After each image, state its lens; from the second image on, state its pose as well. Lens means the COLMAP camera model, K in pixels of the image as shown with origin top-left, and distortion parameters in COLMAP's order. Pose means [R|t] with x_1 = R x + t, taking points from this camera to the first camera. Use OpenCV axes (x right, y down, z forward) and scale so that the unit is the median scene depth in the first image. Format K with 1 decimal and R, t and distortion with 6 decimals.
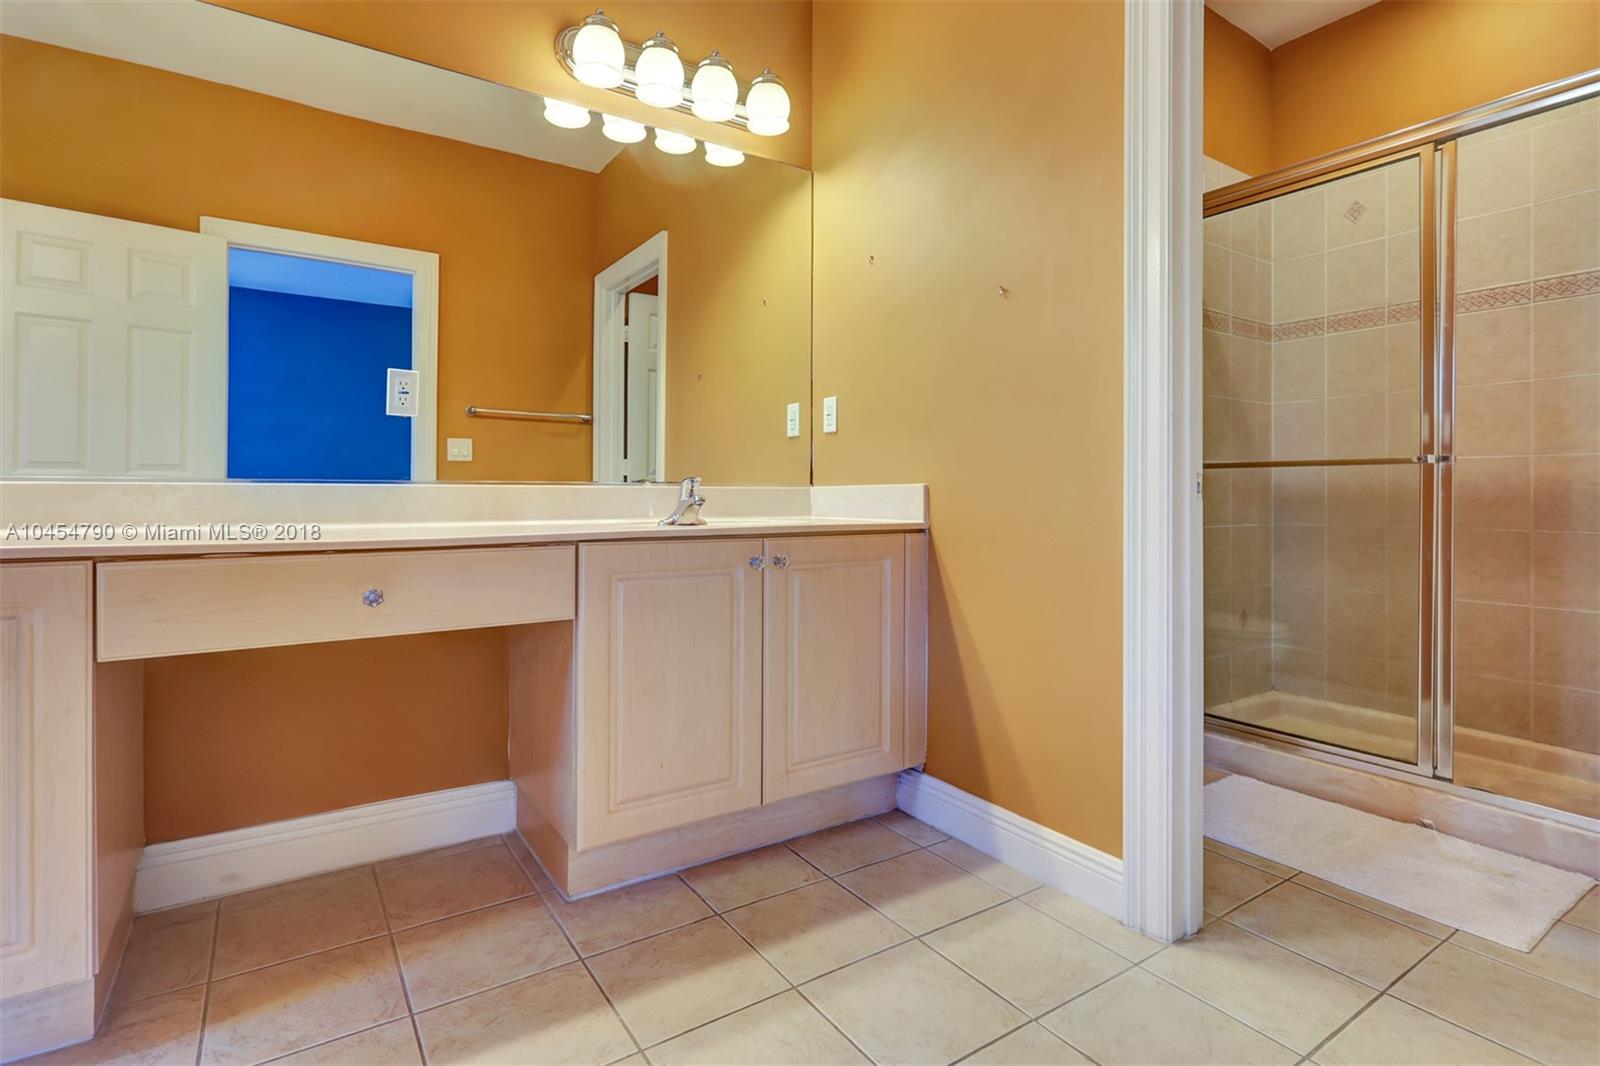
lens RADIAL K [[771.3, 0, 793.2], [0, 771.3, 519.3], [0, 0, 1]] dist [-0.004080, 0.001283]
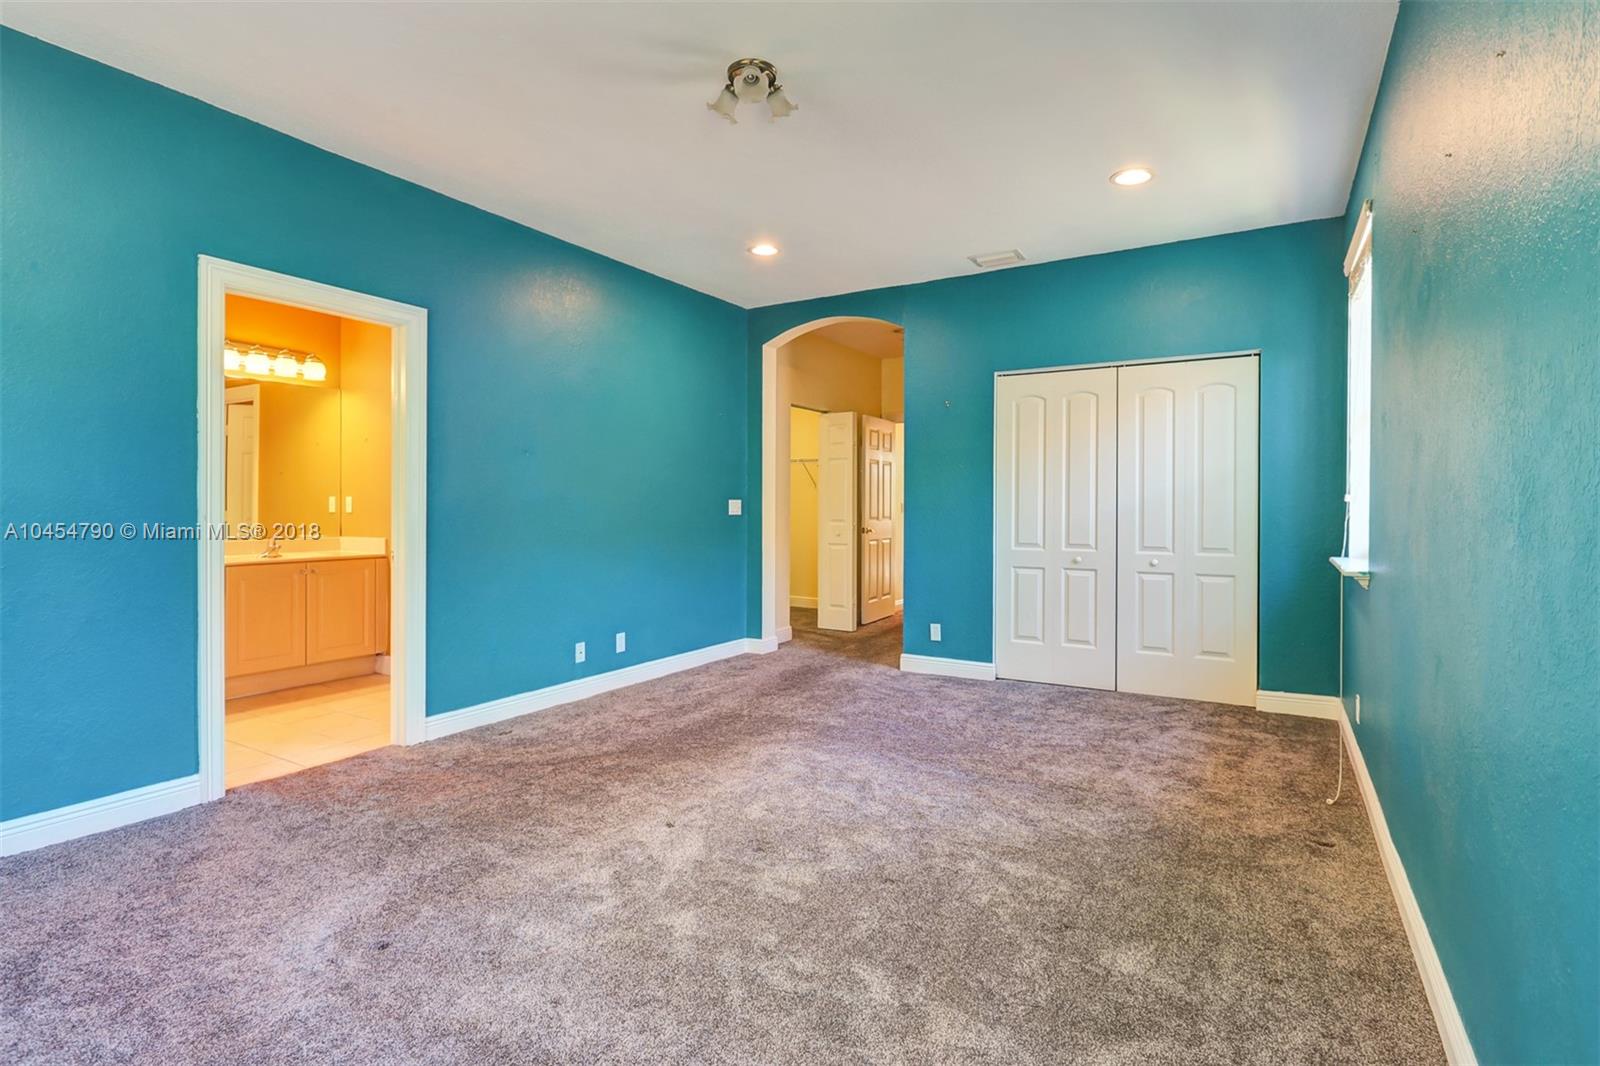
lens RADIAL K [[771.3, 0, 793.2], [0, 771.3, 519.3], [0, 0, 1]] dist [-0.004080, 0.001283]
pose [[0.896119, -0.005069, 0.443785, 0.265192], [0.010060, 0.999910, -0.008892, -0.078173], [-0.443700, 0.012433, 0.896089, -1.957536]]
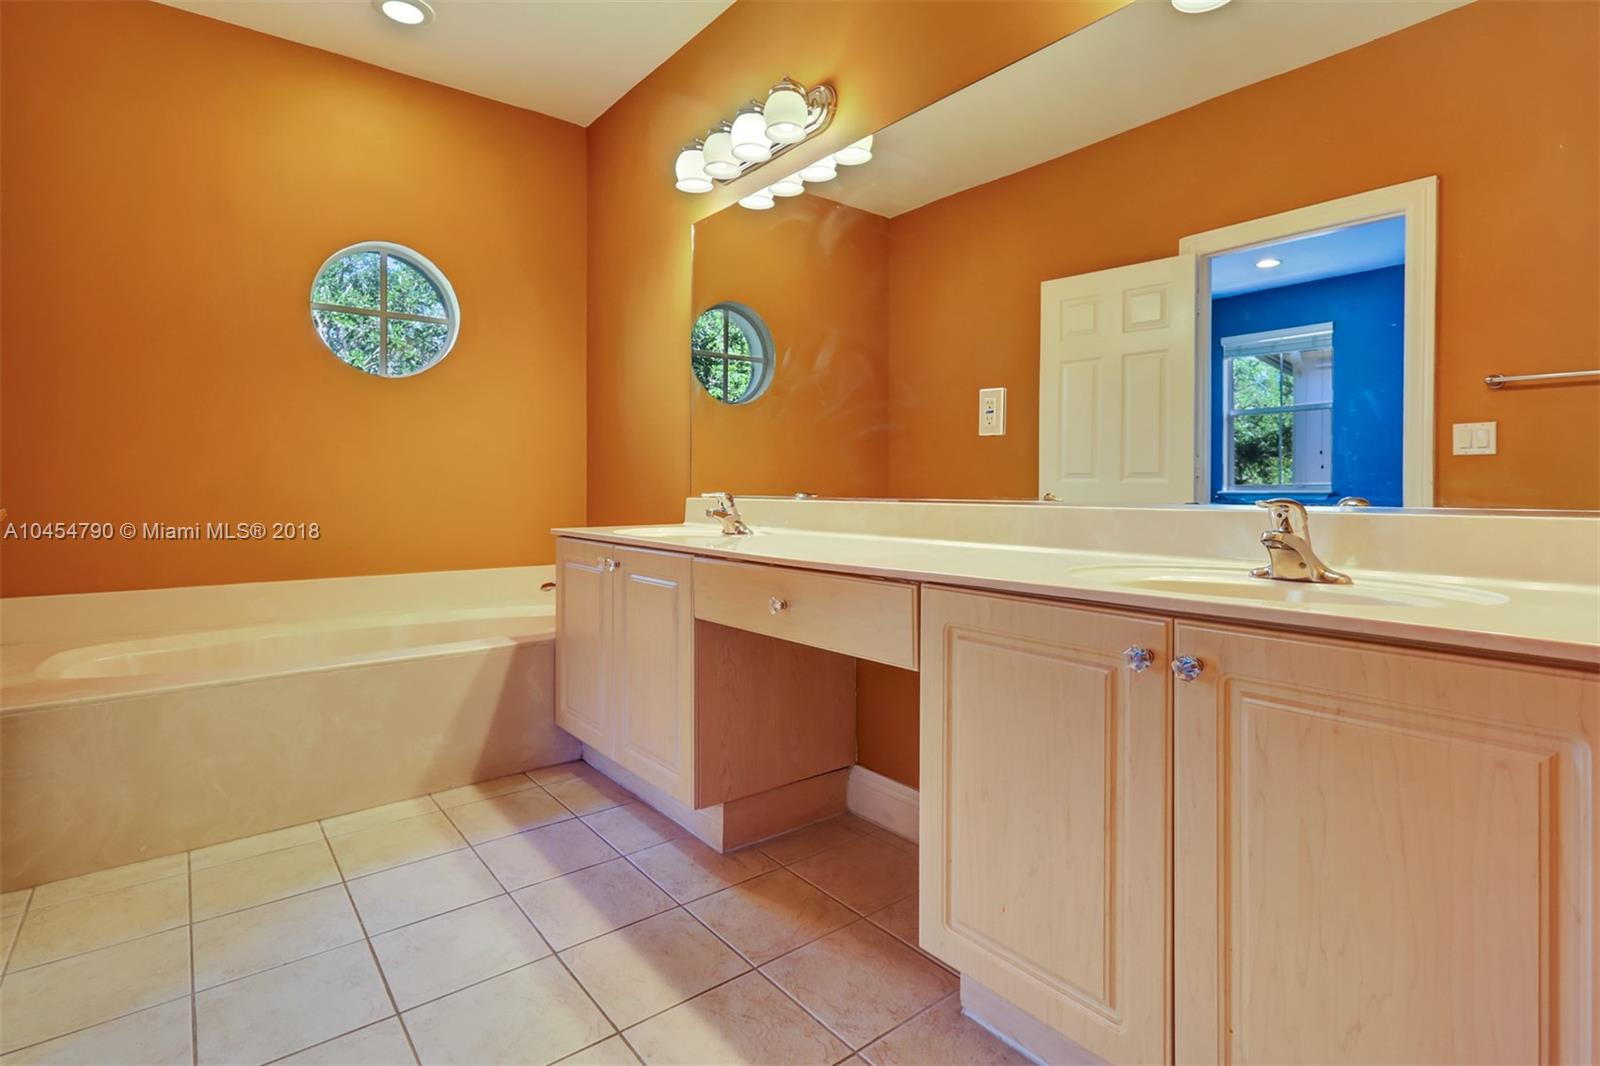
lens RADIAL K [[779.8, 0, 793.1], [0, 779.8, 508.9], [0, 0, 1]] dist [-0.001516, 0.000569]
pose [[0.089240, 0.026761, -0.995651, 0.445343], [-0.025550, 0.999372, 0.024571, -0.054806], [0.995682, 0.023246, 0.089868, 0.625838]]
